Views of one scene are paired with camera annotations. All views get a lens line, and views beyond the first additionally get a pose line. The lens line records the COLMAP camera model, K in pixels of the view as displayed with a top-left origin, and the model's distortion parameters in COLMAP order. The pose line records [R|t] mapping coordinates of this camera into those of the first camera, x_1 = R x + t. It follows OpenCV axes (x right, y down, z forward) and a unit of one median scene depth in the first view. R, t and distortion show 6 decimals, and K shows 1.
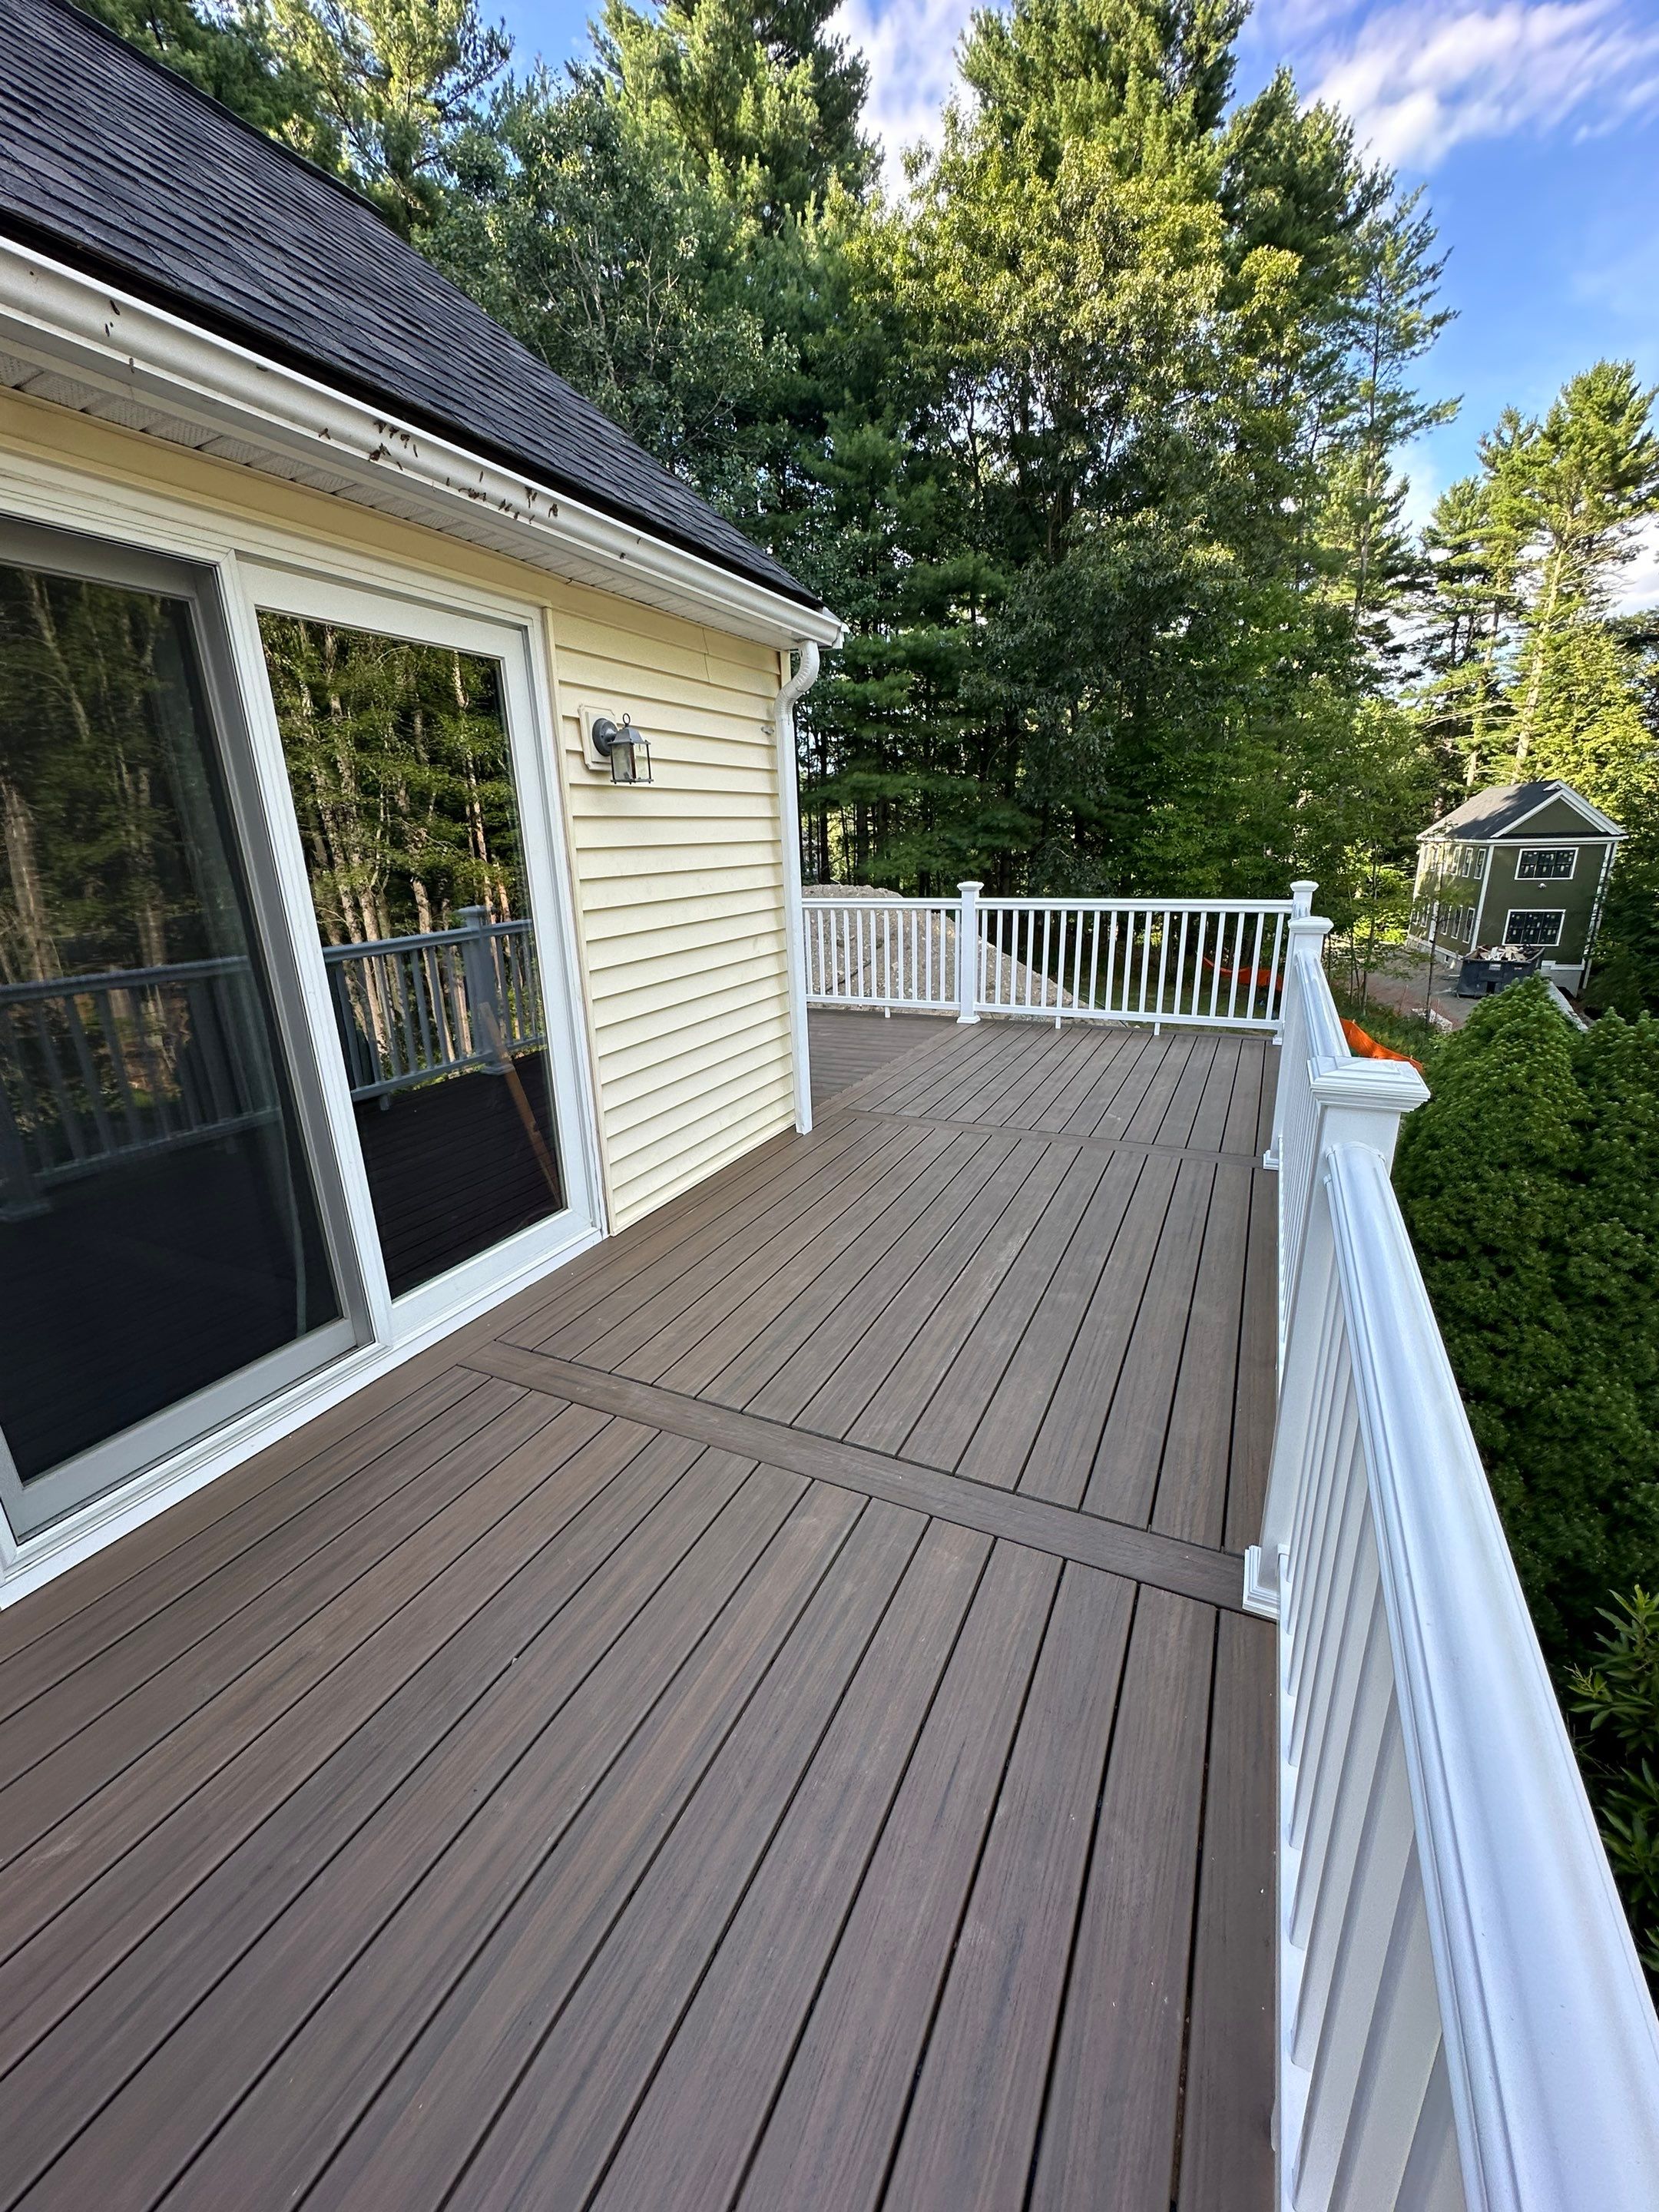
lens RADIAL K [[894.2, 0, 829.5], [0, 894.2, 1106.0], [0, 0, 1]] dist [0.003495, 0.000786]
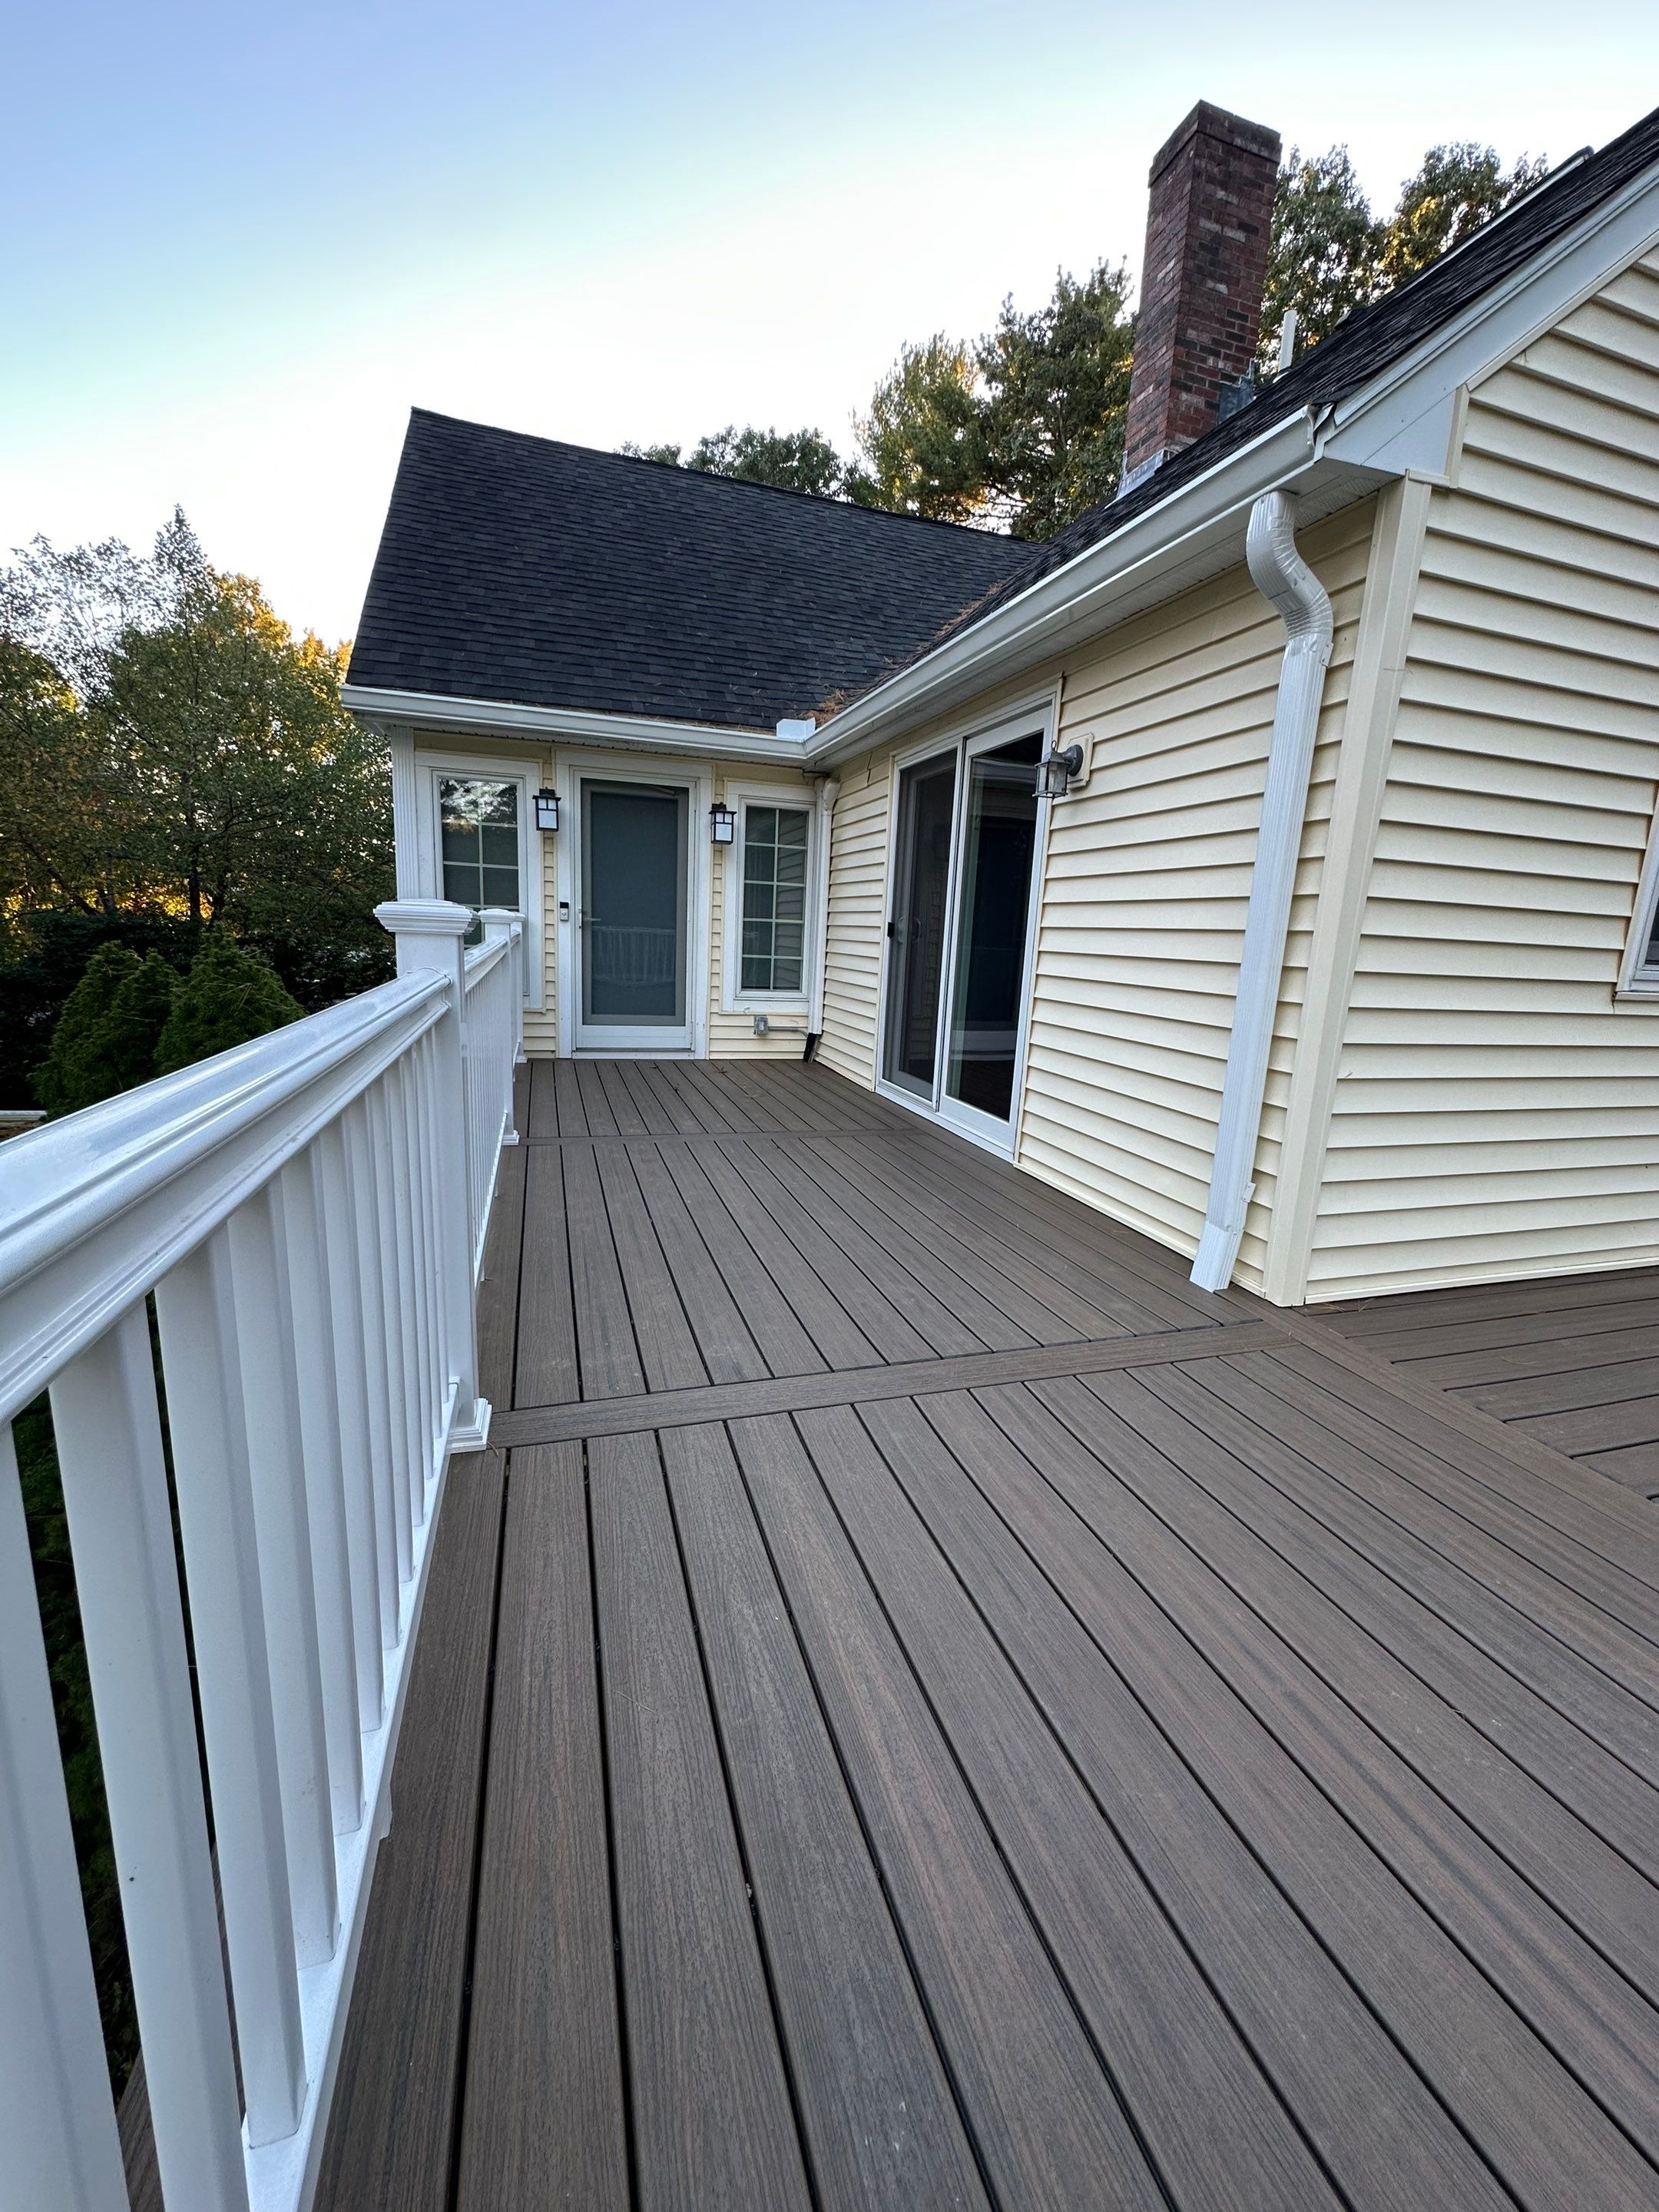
lens RADIAL K [[878.9, 0, 829.5], [0, 878.9, 1106.0], [0, 0, 1]] dist [0.001451, -0.000023]
pose [[-0.723533, 0.124693, -0.678934, 0.144872], [-0.228215, 0.885033, 0.405752, -0.069737], [0.651473, 0.448518, -0.611894, 0.295606]]
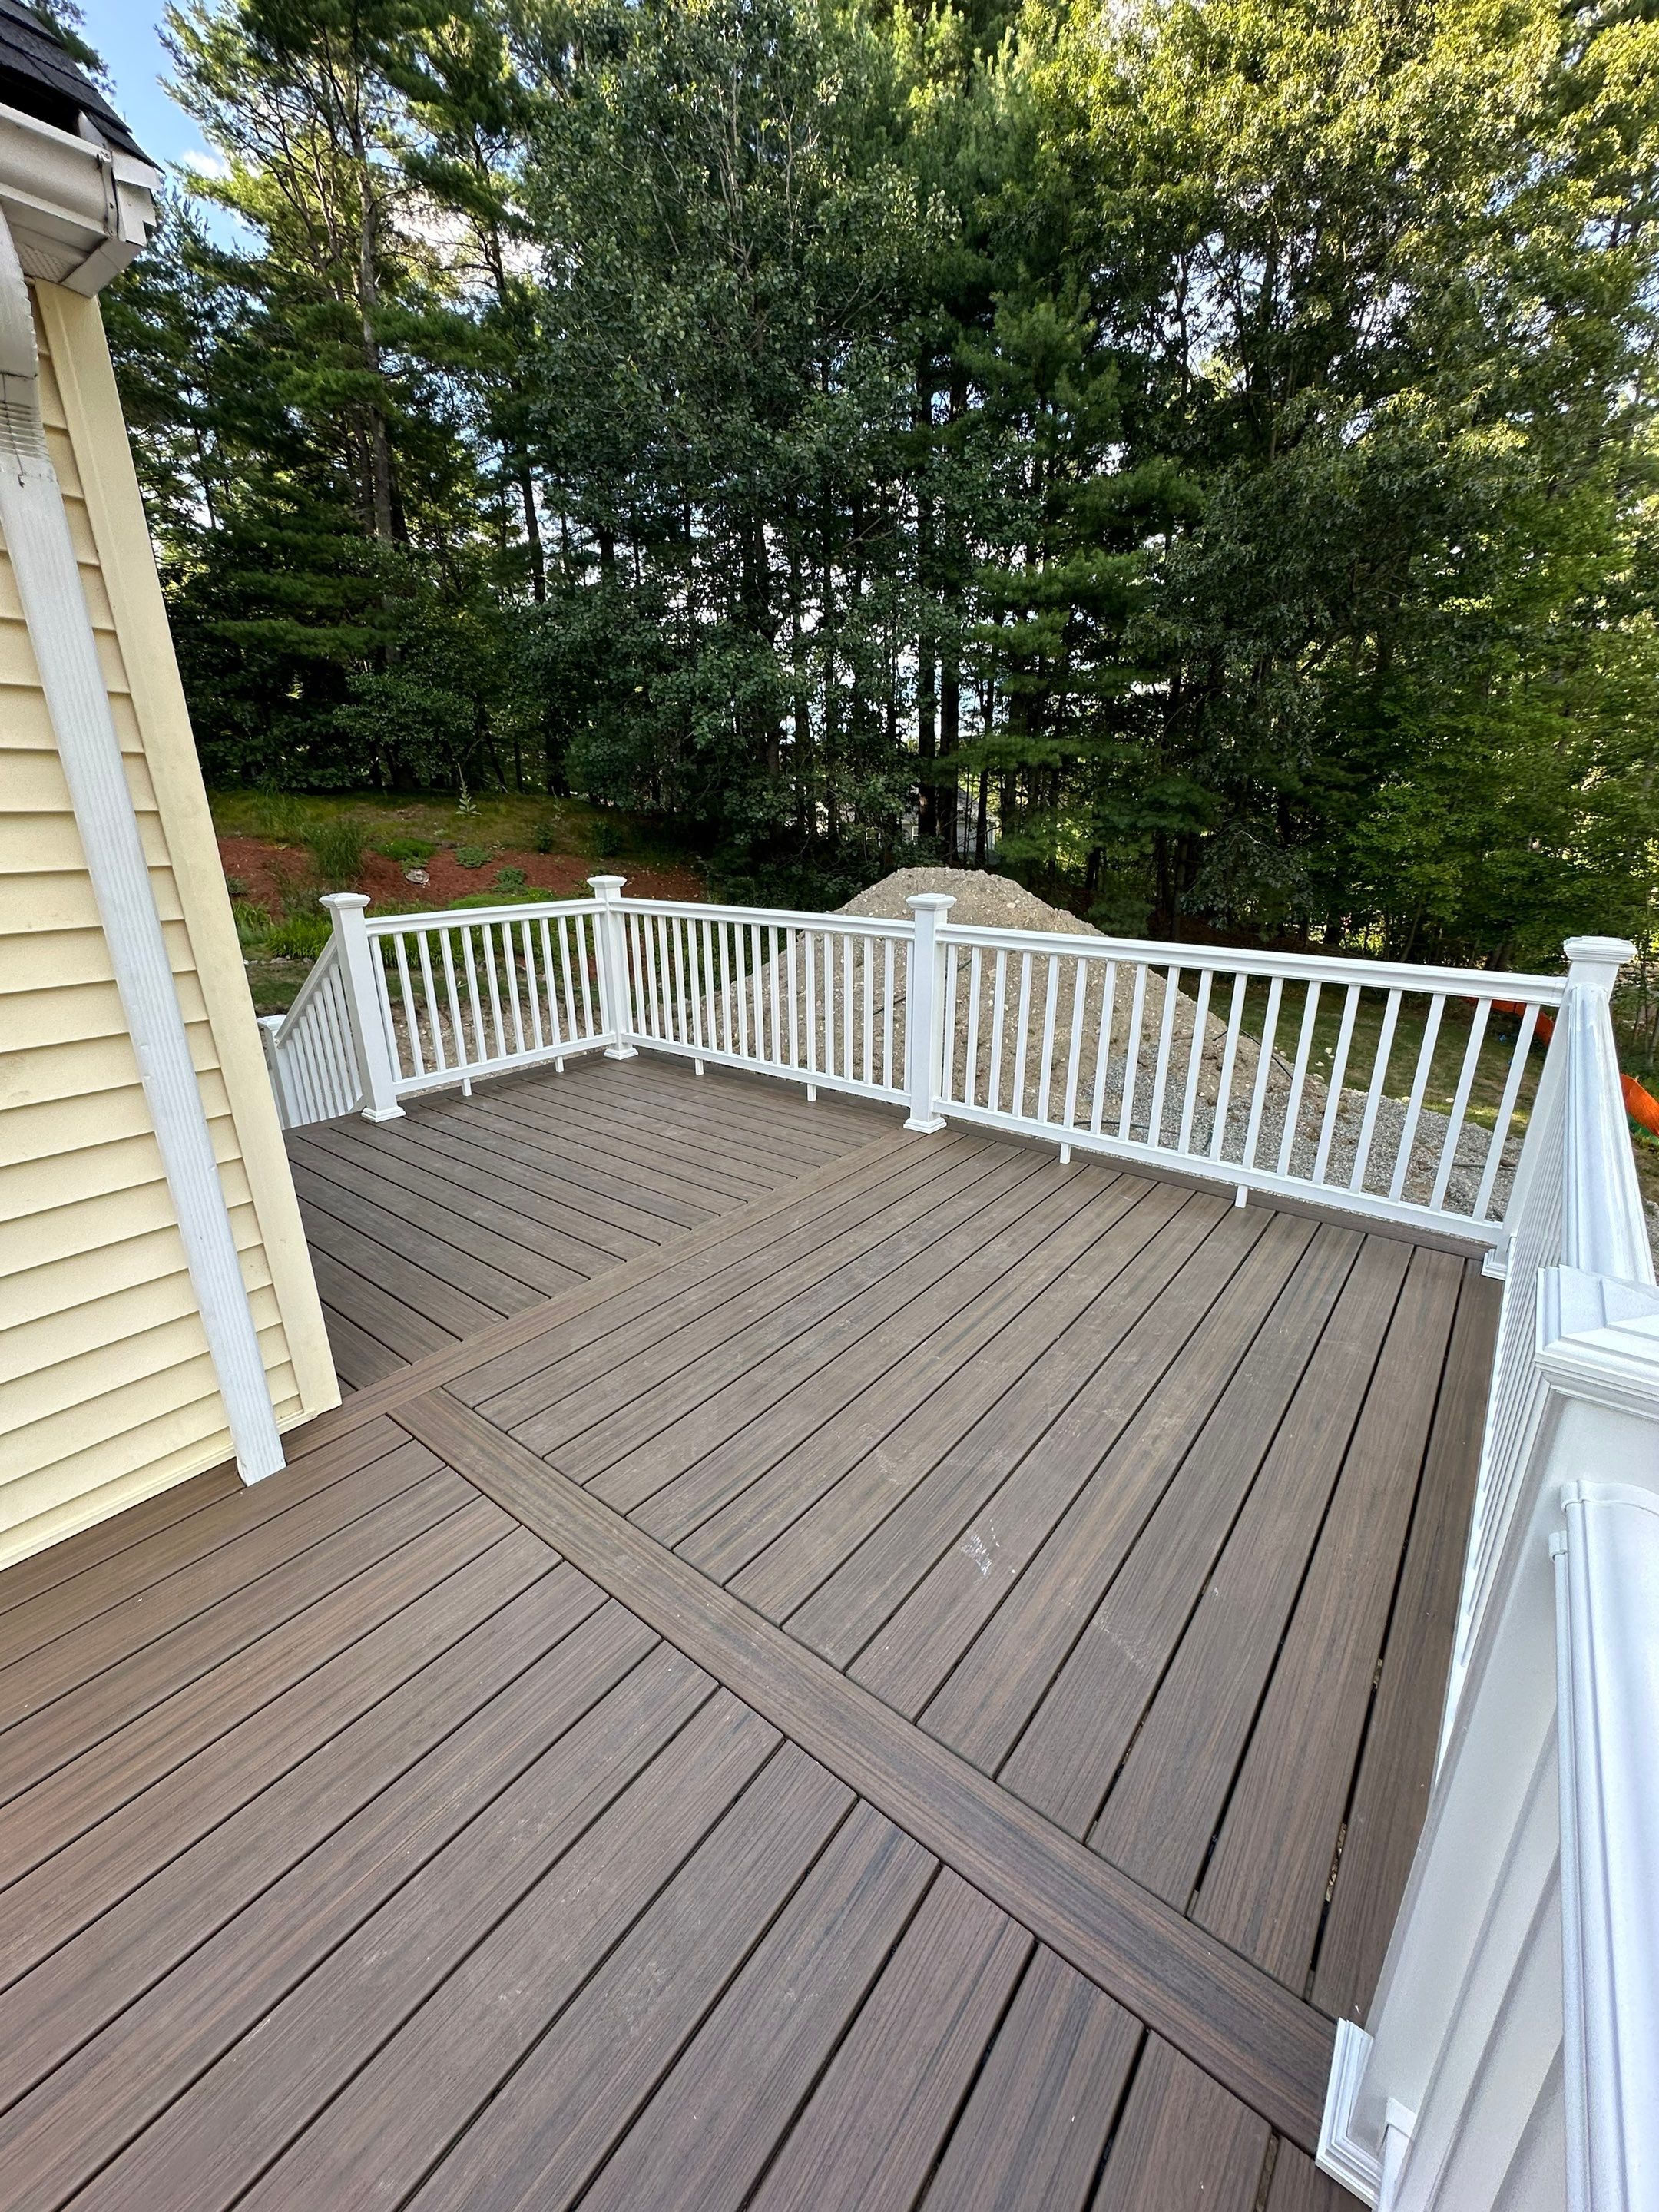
lens RADIAL K [[878.9, 0, 829.5], [0, 878.9, 1106.0], [0, 0, 1]] dist [0.001451, -0.000023]
pose [[0.976413, 0.093684, -0.194525, 0.081702], [-0.086816, 0.995272, 0.043557, -0.050766], [0.197686, -0.025642, 0.979930, 0.162185]]
